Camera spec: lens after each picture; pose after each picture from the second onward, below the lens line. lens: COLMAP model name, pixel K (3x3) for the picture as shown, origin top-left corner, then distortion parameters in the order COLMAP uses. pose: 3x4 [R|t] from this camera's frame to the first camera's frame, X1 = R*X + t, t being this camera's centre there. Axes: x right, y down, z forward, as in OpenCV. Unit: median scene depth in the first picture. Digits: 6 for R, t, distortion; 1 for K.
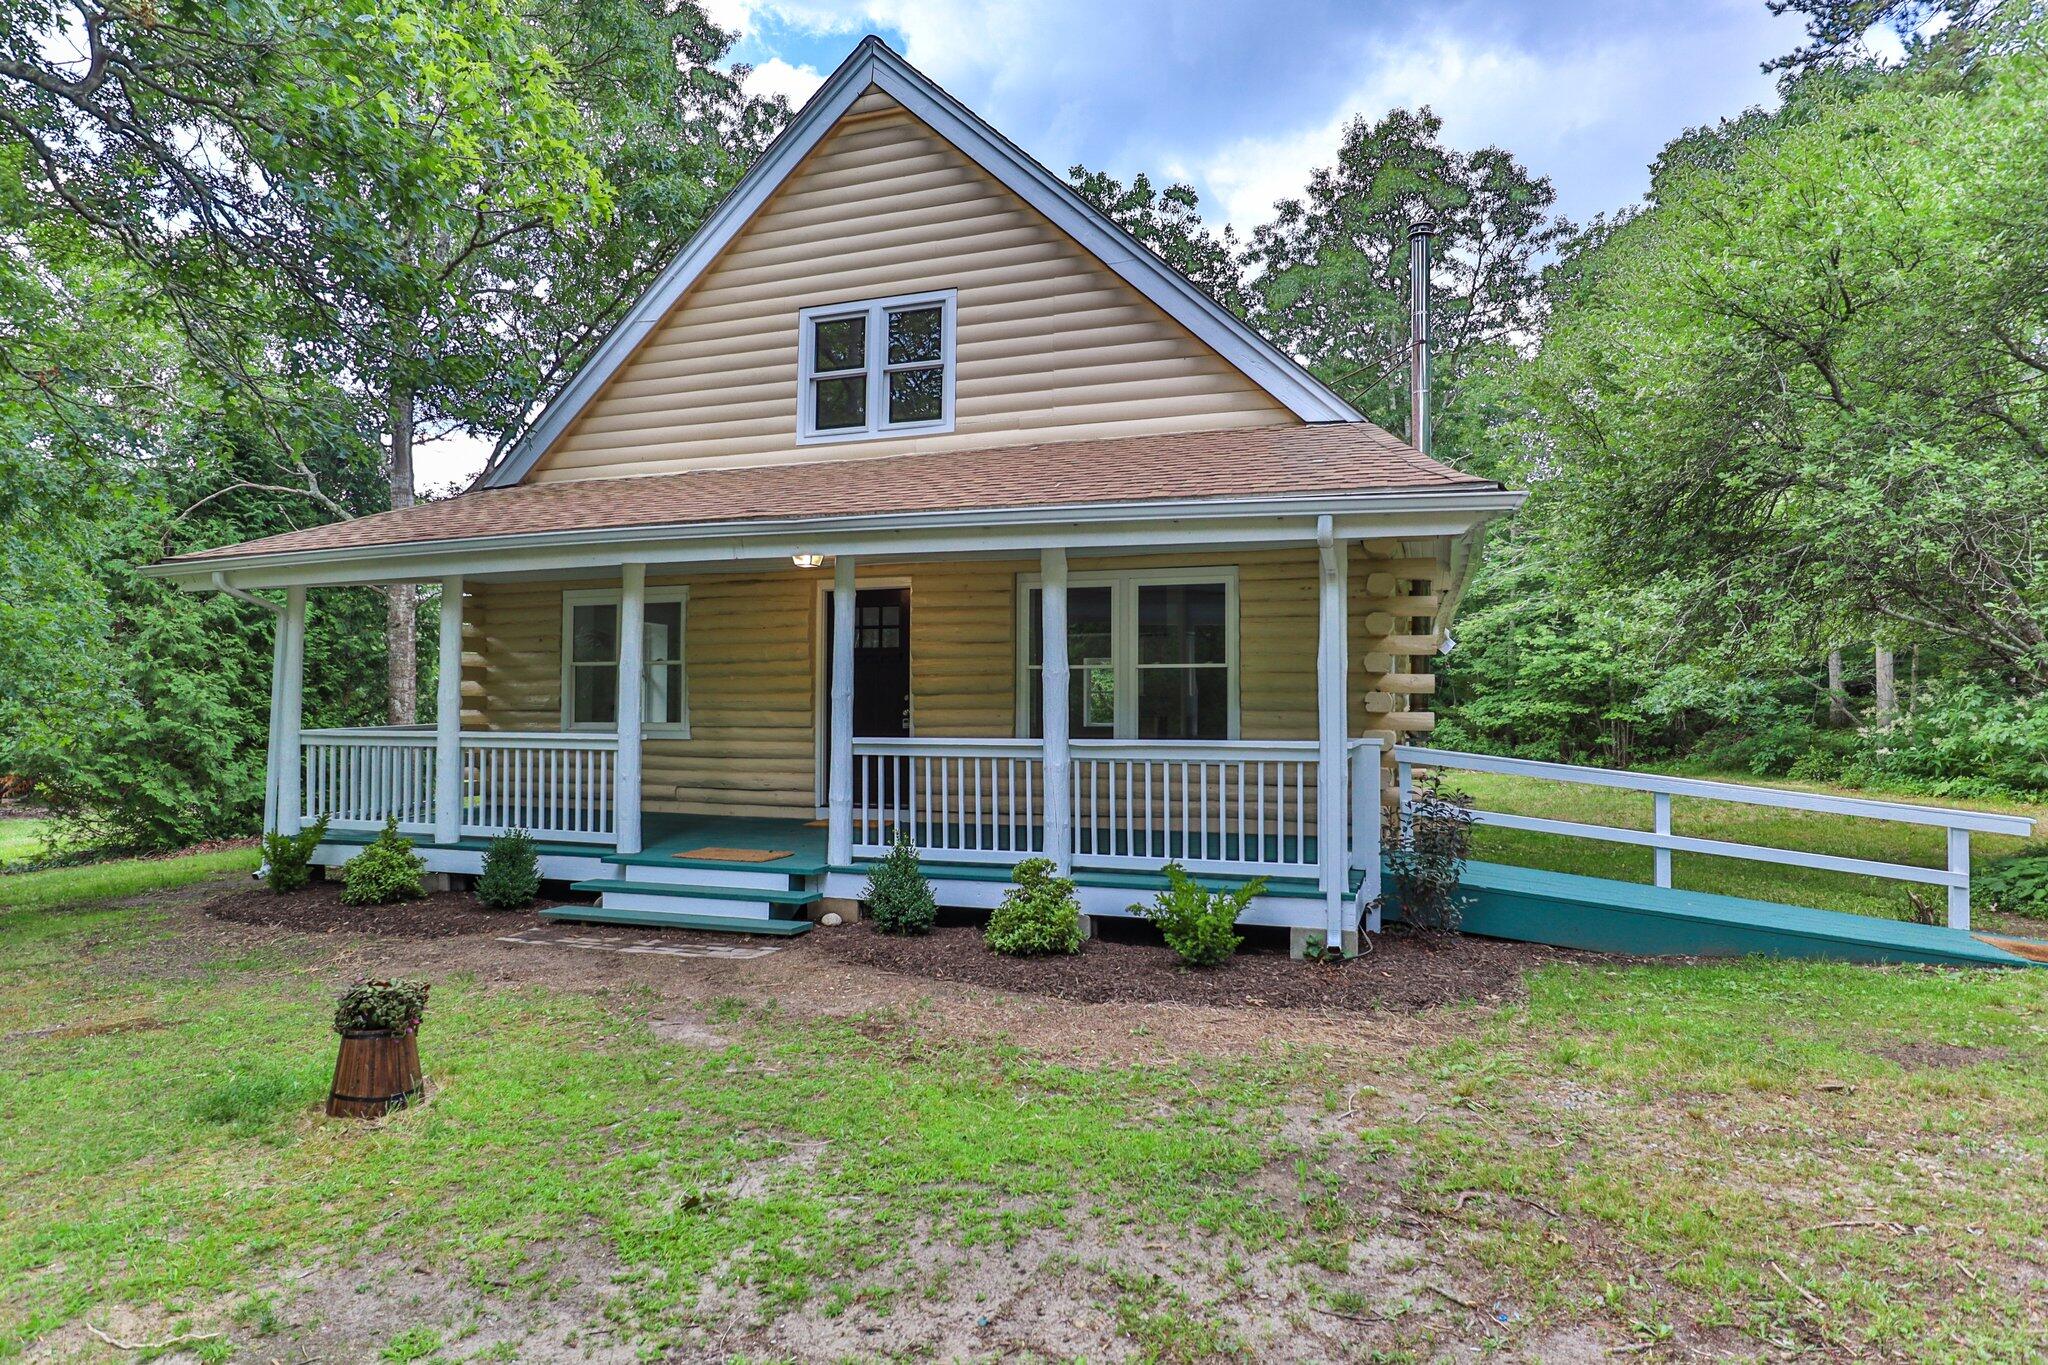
lens RADIAL K [[1112.2, 0, 1028.1], [0, 1112.2, 688.0], [0, 0, 1]] dist [-0.029639, 0.000318]
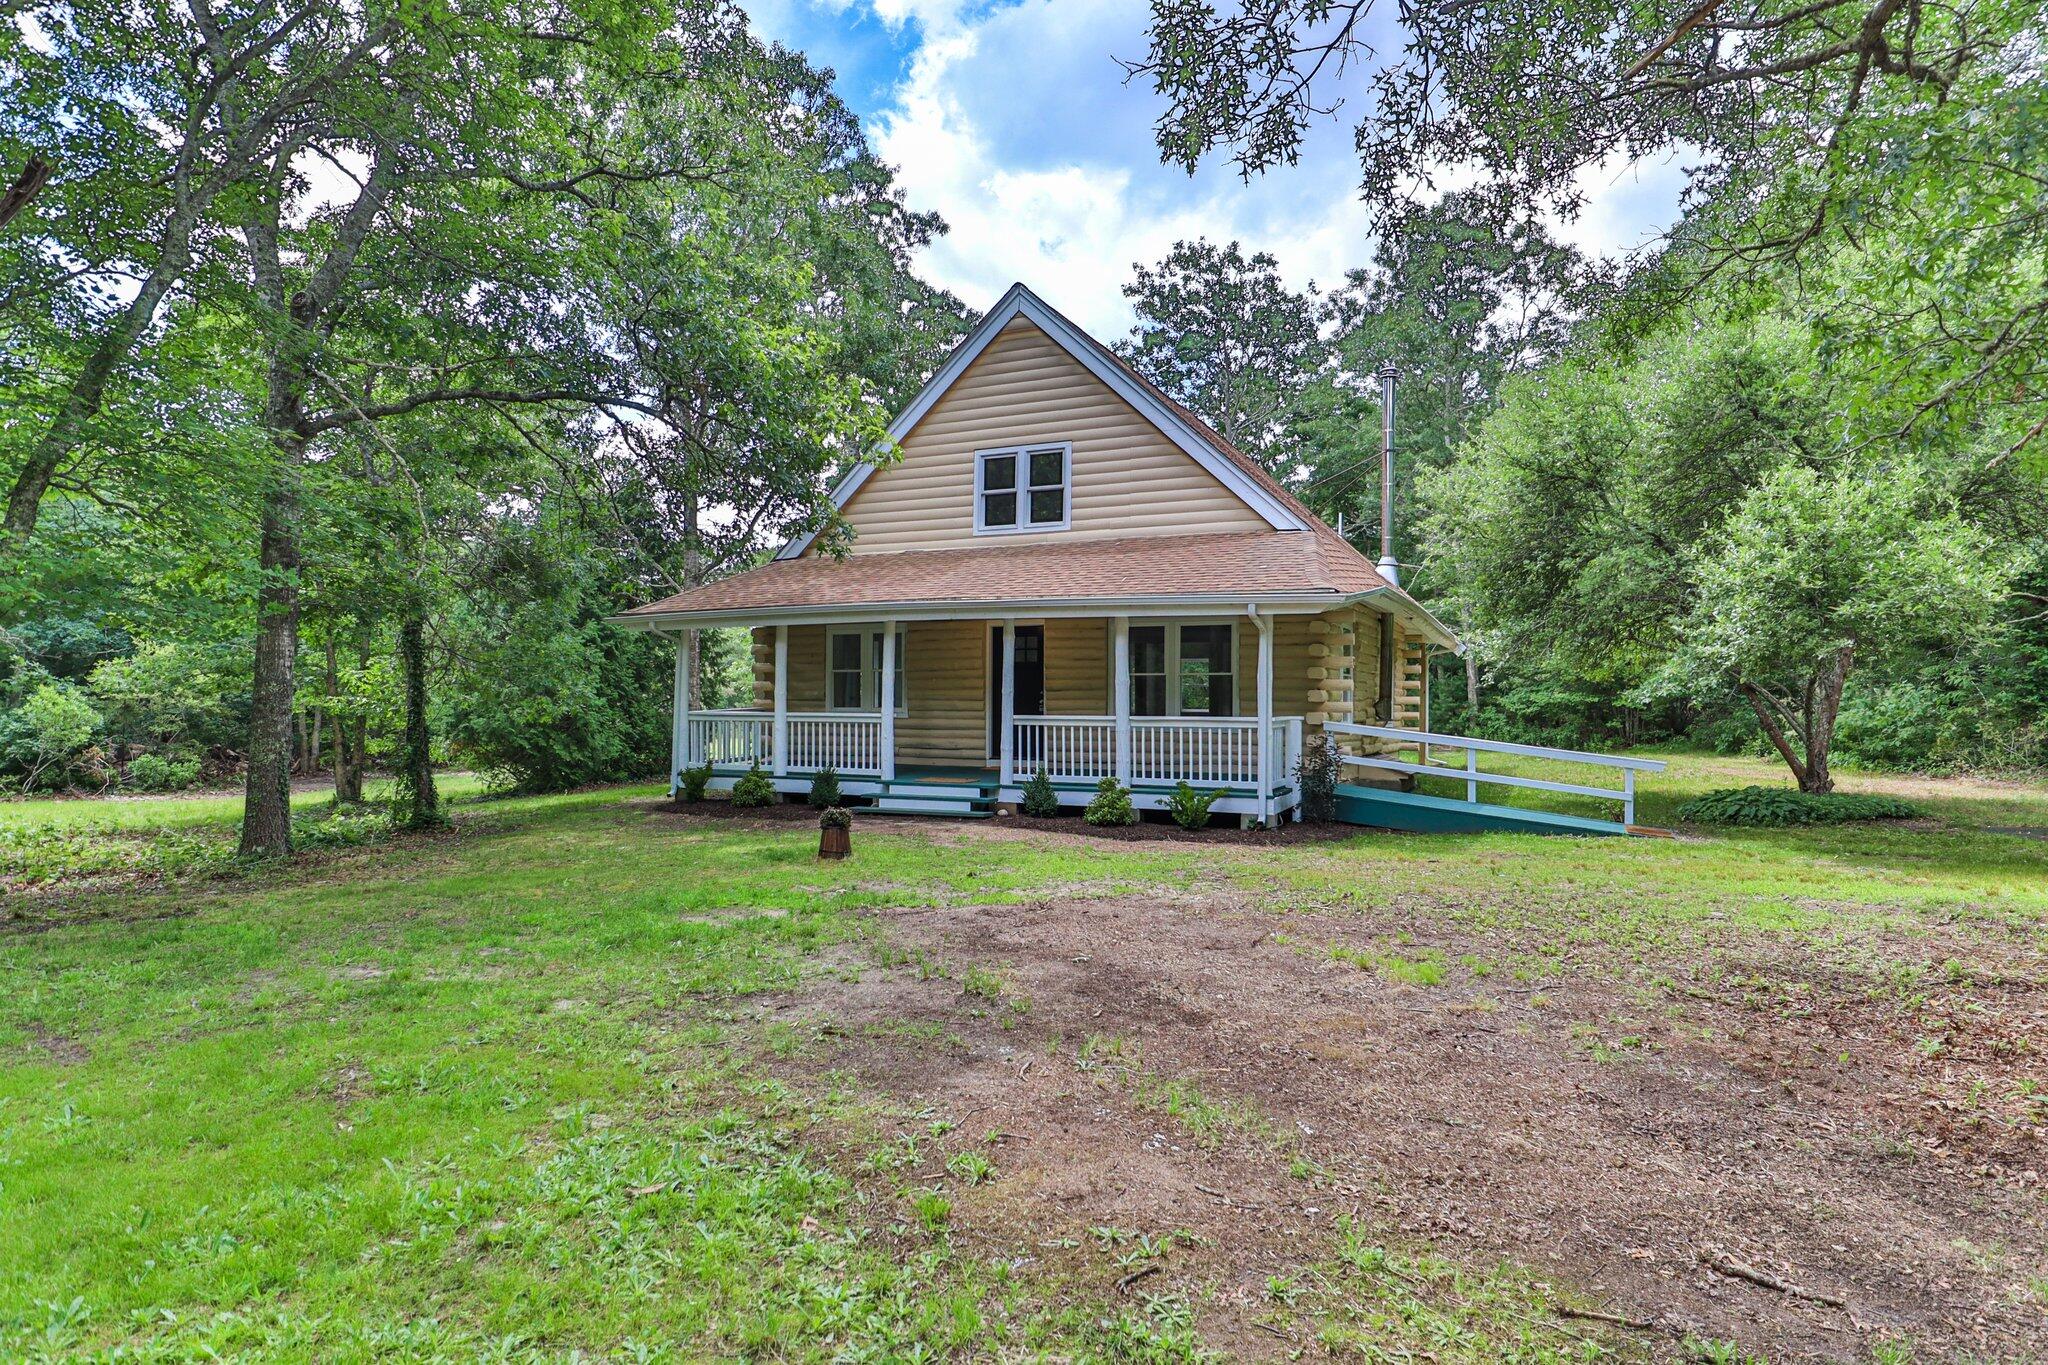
lens RADIAL K [[1112.2, 0, 1033.5], [0, 1112.2, 688.2], [0, 0, 1]] dist [-0.029639, 0.000318]
pose [[0.993928, -0.000254, -0.110031, 0.058911], [0.001485, 0.999937, 0.011110, -0.016087], [0.110022, -0.011206, 0.993866, -0.629908]]
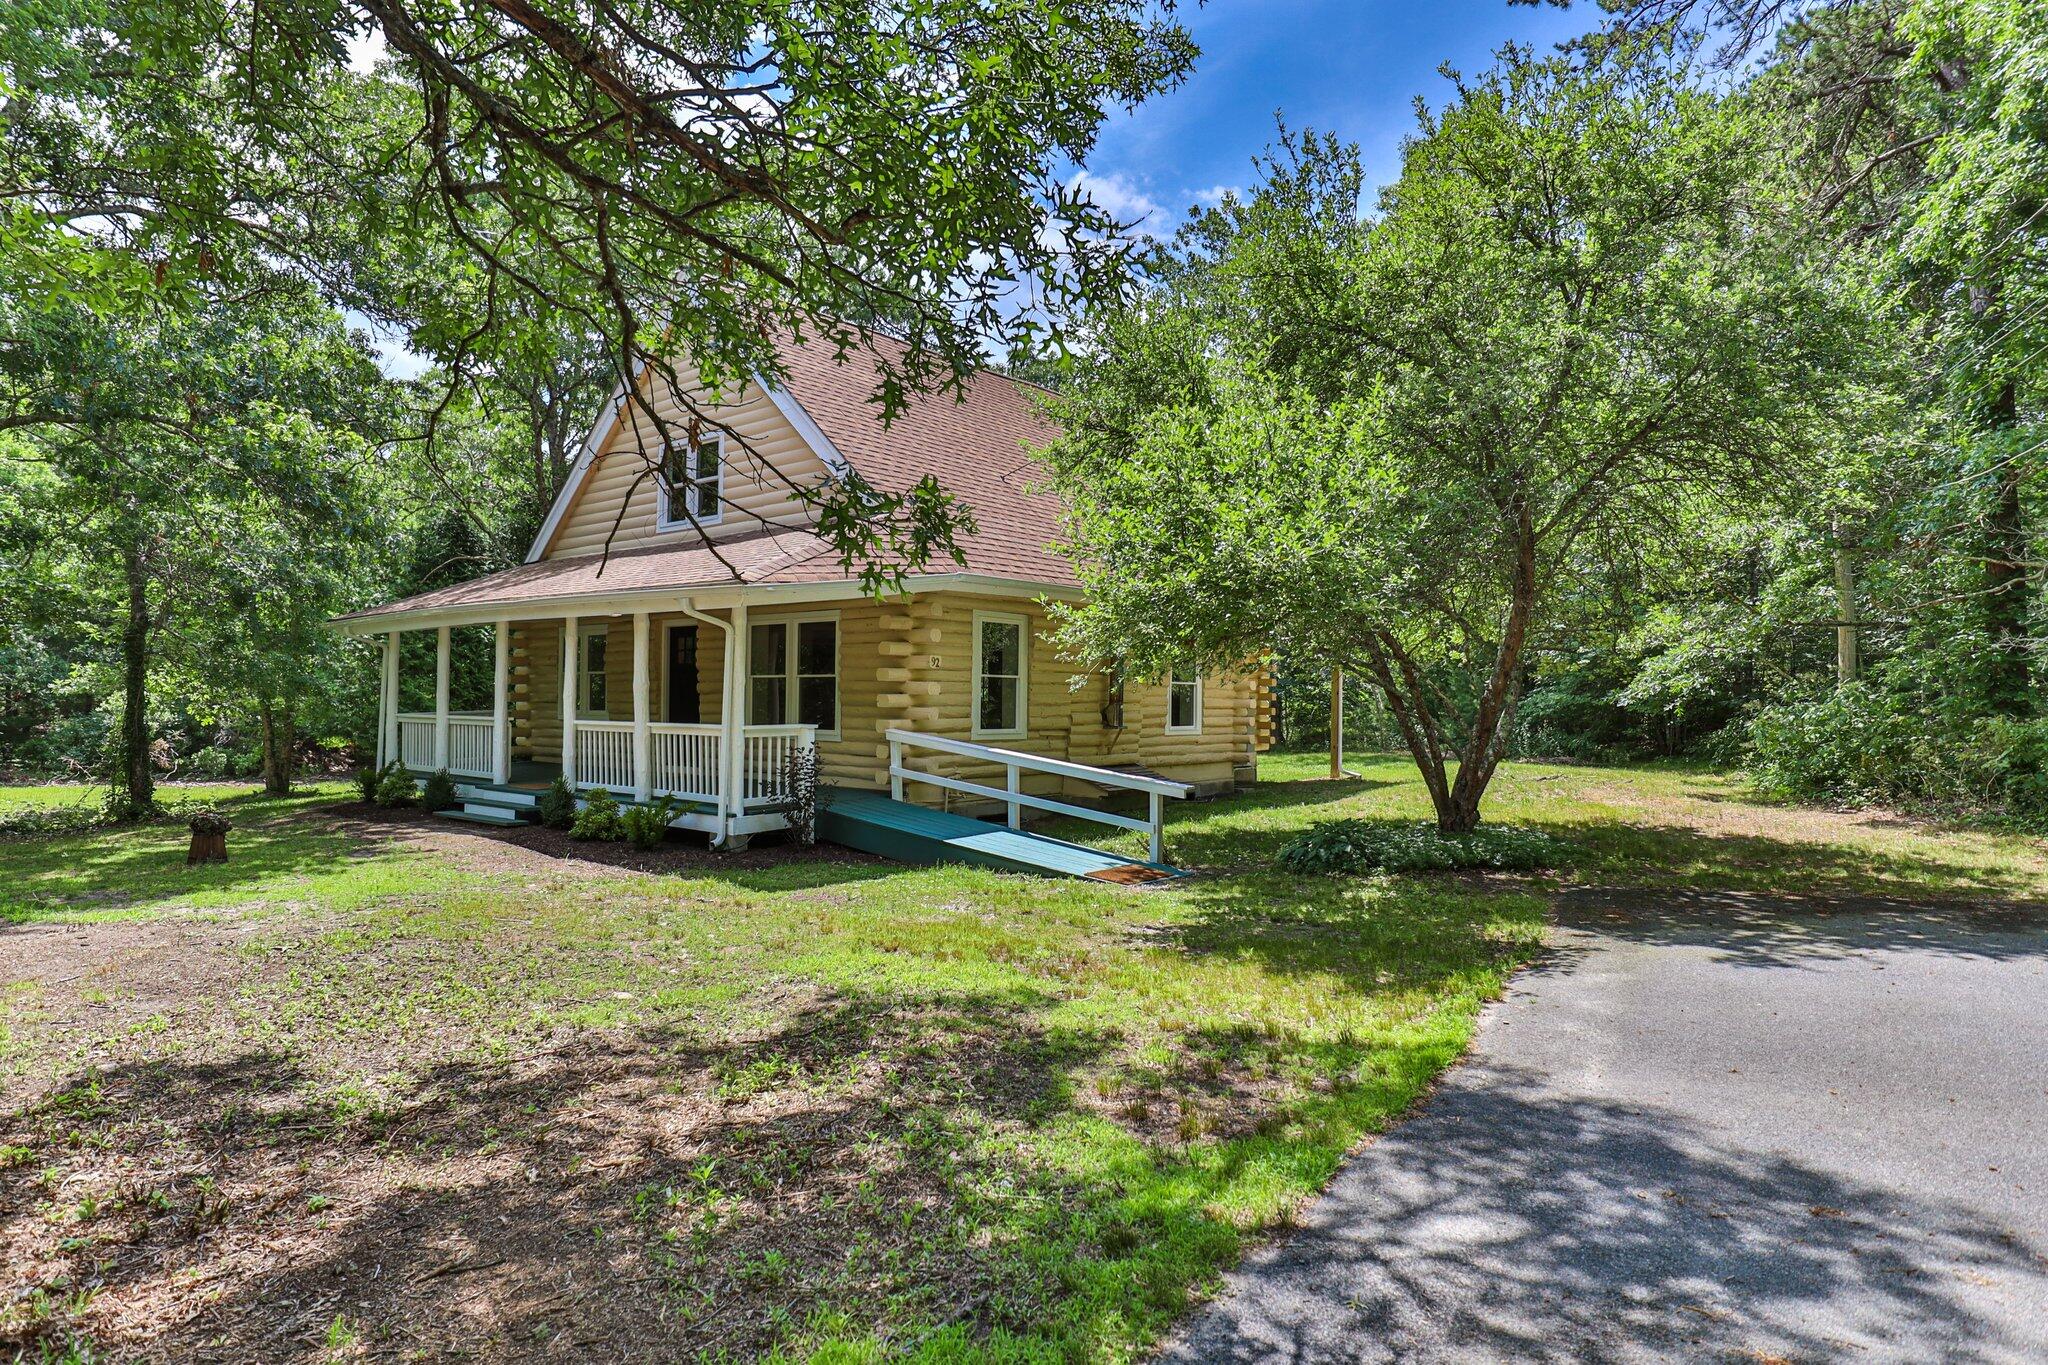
lens RADIAL K [[1112.2, 0, 1010.1], [0, 1112.2, 697.6], [0, 0, 1]] dist [-0.029639, 0.000318]
pose [[0.934799, -0.002192, -0.355170, 0.845248], [0.007607, 0.999875, 0.013851, -0.008889], [0.355095, -0.015649, 0.934699, -0.291900]]
